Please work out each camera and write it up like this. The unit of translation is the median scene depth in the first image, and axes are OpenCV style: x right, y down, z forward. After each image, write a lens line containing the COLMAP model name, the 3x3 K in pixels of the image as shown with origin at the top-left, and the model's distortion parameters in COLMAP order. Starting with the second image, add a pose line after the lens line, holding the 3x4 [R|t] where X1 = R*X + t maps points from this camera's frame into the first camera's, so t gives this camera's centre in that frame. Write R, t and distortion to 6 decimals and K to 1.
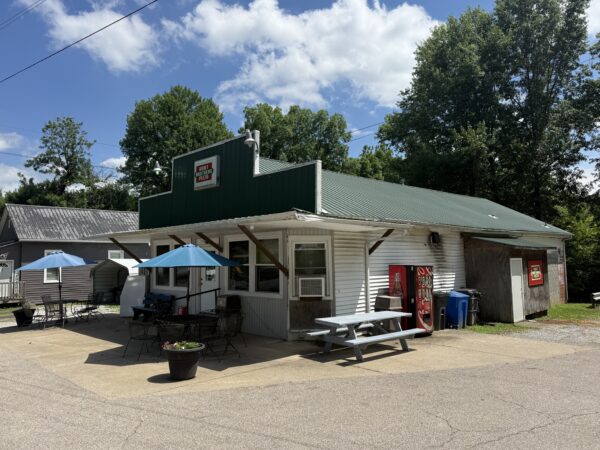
lens RADIAL K [[446.8, 0, 303.8], [0, 446.8, 222.9], [0, 0, 1]] dist [0.046156, -0.036407]
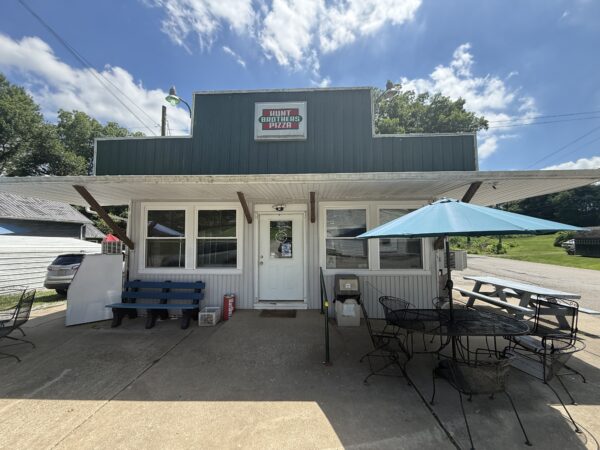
lens RADIAL K [[238.4, 0, 295.2], [0, 238.4, 225.0], [0, 0, 1]] dist [-0.002662, 0.000764]
pose [[0.731726, 0.055655, 0.679323, -0.418259], [-0.061437, 0.997989, -0.015587, 0.066554], [-0.678824, -0.030331, 0.733674, 0.595566]]
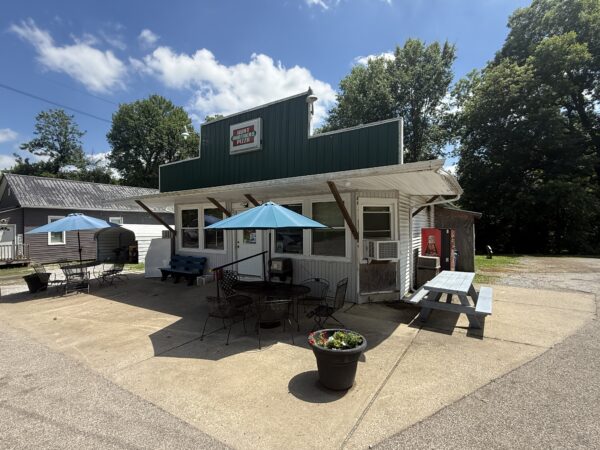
lens RADIAL K [[284.2, 0, 301.1], [0, 284.2, 225.5], [0, 0, 1]] dist [-0.009157, 0.006128]
pose [[0.973908, 0.005983, 0.226864, -0.211860], [-0.022660, 0.997220, 0.070978, 0.034145], [-0.225809, -0.074266, 0.971337, 0.301625]]
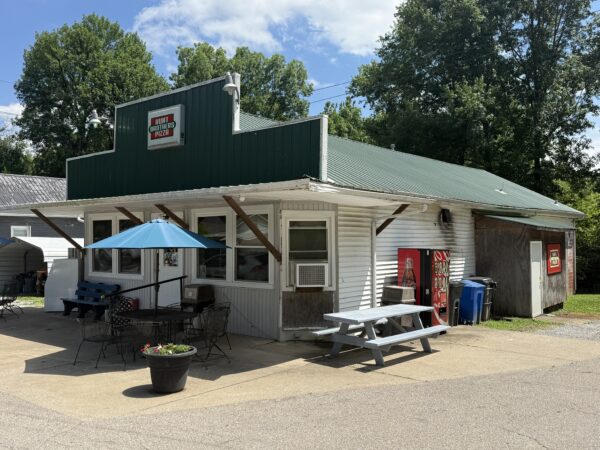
lens RADIAL K [[546.8, 0, 301.0], [0, 546.8, 227.3], [0, 0, 1]] dist [0.033773, 0.000000]
pose [[0.994690, 0.012556, 0.102143, -0.070227], [-0.018303, 0.998290, 0.055518, 0.003086], [-0.101271, -0.057093, 0.993219, 0.024919]]
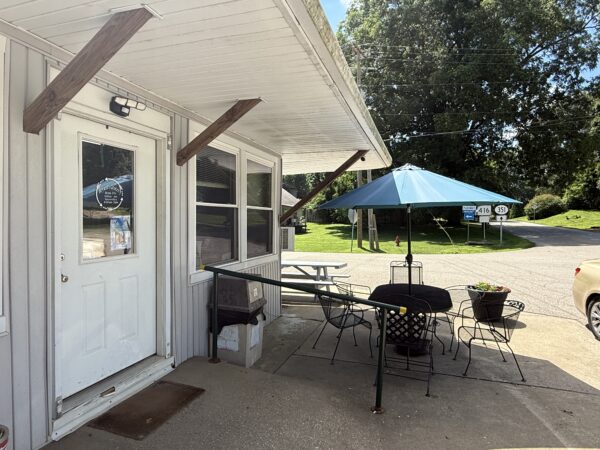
lens RADIAL K [[377.1, 0, 299.6], [0, 377.1, 224.8], [0, 0, 1]] dist [-0.011532, -0.002975]
pose [[-0.458925, -0.001727, 0.888473, -0.403543], [-0.065179, 0.997369, -0.031728, 0.097124], [-0.886081, -0.072470, -0.457830, 0.881914]]
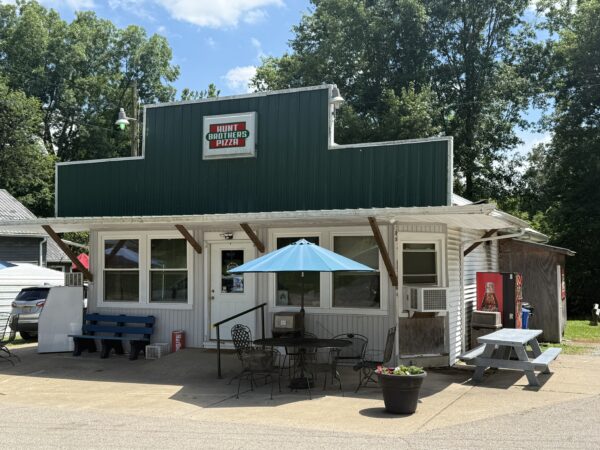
lens RADIAL K [[699.6, 0, 304.1], [0, 699.6, 224.8], [0, 0, 1]] dist [0.081824, 0.000000]
pose [[0.928662, 0.032978, 0.369458, -0.445775], [-0.041125, 0.999053, 0.014195, 0.003786], [-0.368640, -0.028376, 0.929139, -0.035859]]
